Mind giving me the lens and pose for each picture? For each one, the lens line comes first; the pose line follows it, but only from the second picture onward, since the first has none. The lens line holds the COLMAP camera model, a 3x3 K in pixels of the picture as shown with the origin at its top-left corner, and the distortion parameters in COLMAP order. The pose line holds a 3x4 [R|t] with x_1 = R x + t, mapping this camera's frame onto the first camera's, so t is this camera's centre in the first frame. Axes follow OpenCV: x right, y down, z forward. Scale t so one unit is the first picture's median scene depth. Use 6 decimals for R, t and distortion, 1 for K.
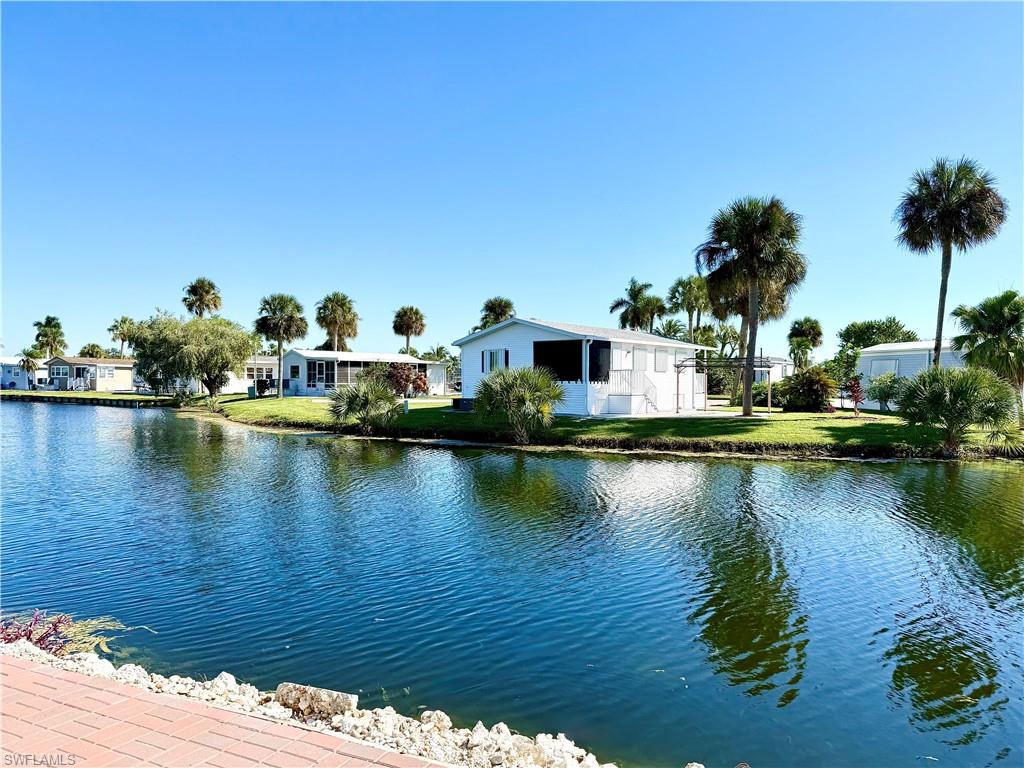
lens RADIAL K [[695.1, 0, 512.0], [0, 695.1, 384.0], [0, 0, 1]] dist [0.133408, -0.185939]
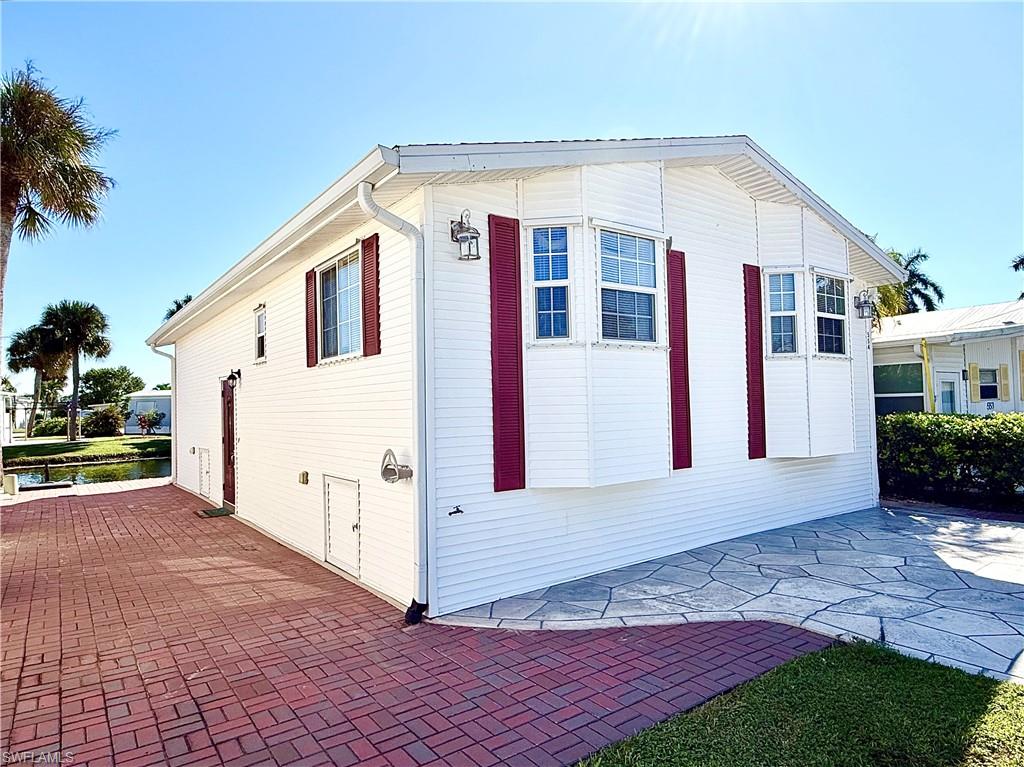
lens RADIAL K [[630.3, 0, 512.0], [0, 630.3, 383.5], [0, 0, 1]] dist [0.000063, -0.000002]
pose [[0.466353, 0.017510, 0.884425, -0.480091], [0.025061, 0.999141, -0.032996, -0.011175], [-0.884244, 0.037552, 0.465514, -0.540703]]
